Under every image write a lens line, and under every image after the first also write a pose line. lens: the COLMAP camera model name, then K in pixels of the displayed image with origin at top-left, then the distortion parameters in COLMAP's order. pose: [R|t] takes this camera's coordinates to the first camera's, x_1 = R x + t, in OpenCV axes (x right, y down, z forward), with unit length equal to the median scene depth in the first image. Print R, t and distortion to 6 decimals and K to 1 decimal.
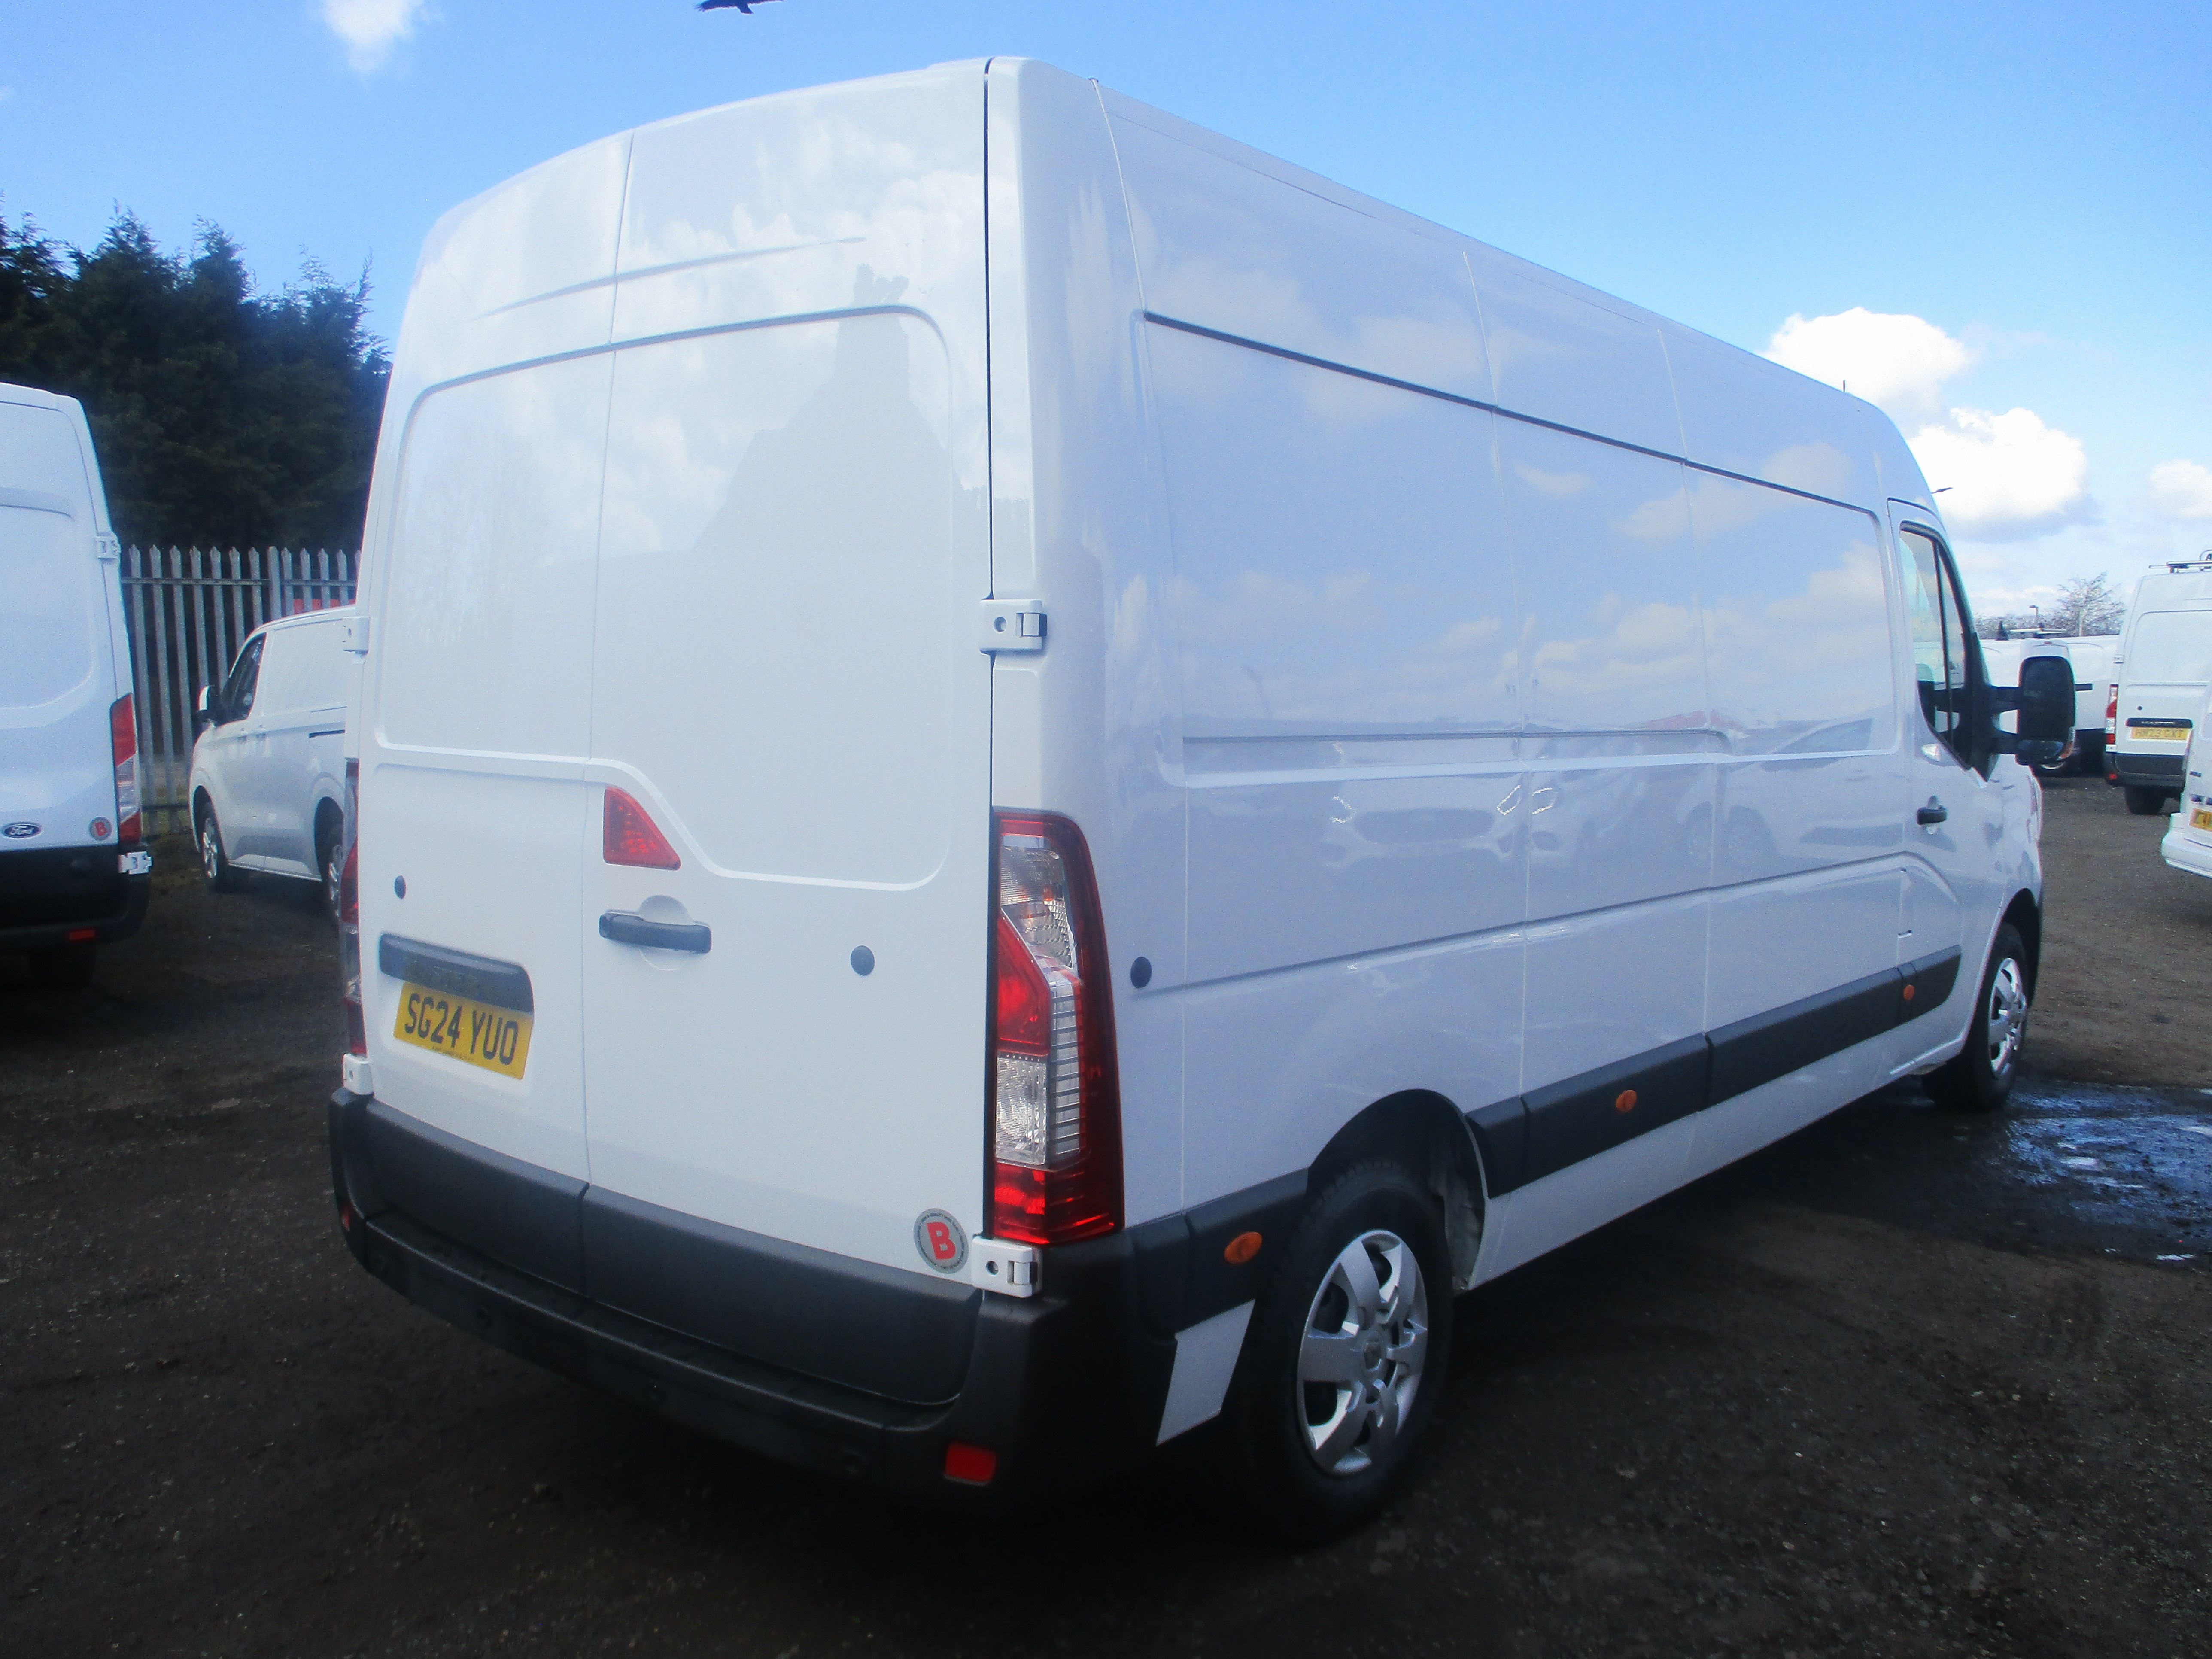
lens RADIAL K [[1797.6, 0, 1106.0], [0, 1797.6, 829.5], [0, 0, 1]] dist [-0.013774, -0.011993]
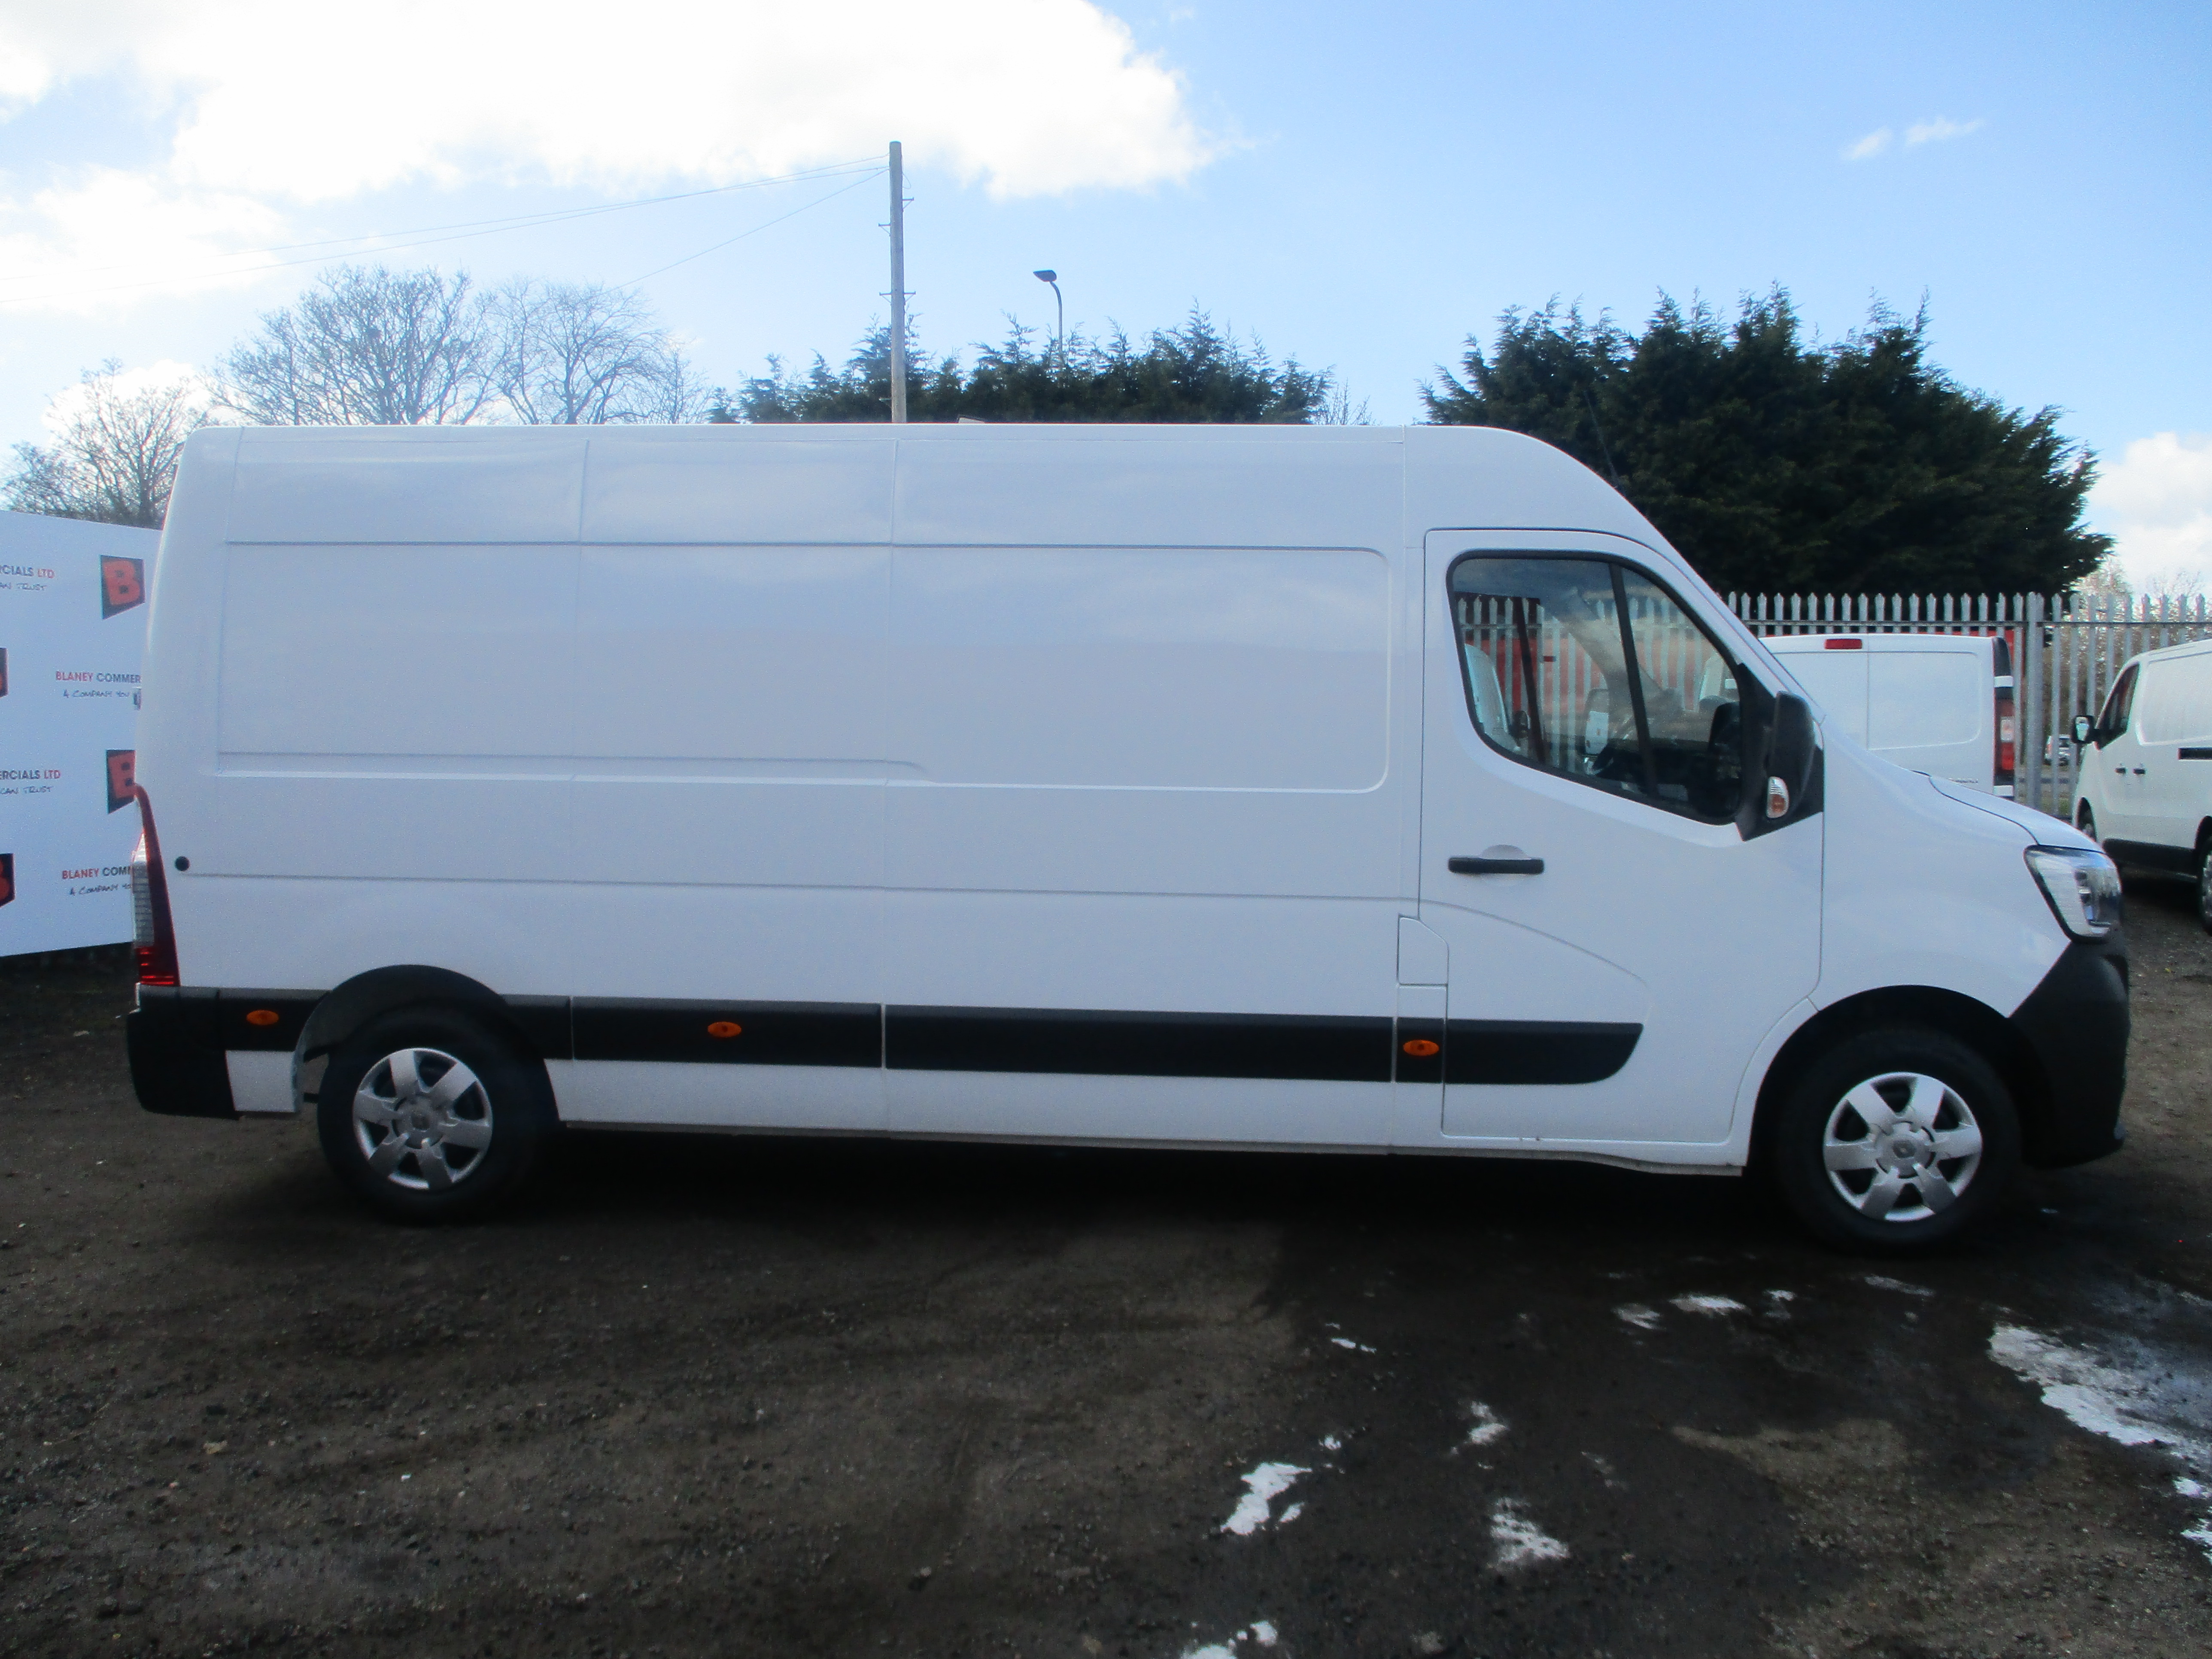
lens RADIAL K [[1769.8, 0, 1093.8], [0, 1769.8, 793.4], [0, 0, 1]] dist [0.002006, -0.000358]
pose [[0.616234, 0.042911, -0.786393, 1.237788], [-0.069189, 0.997604, 0.000218, -0.040488], [0.784518, 0.054275, 0.617726, 0.302865]]
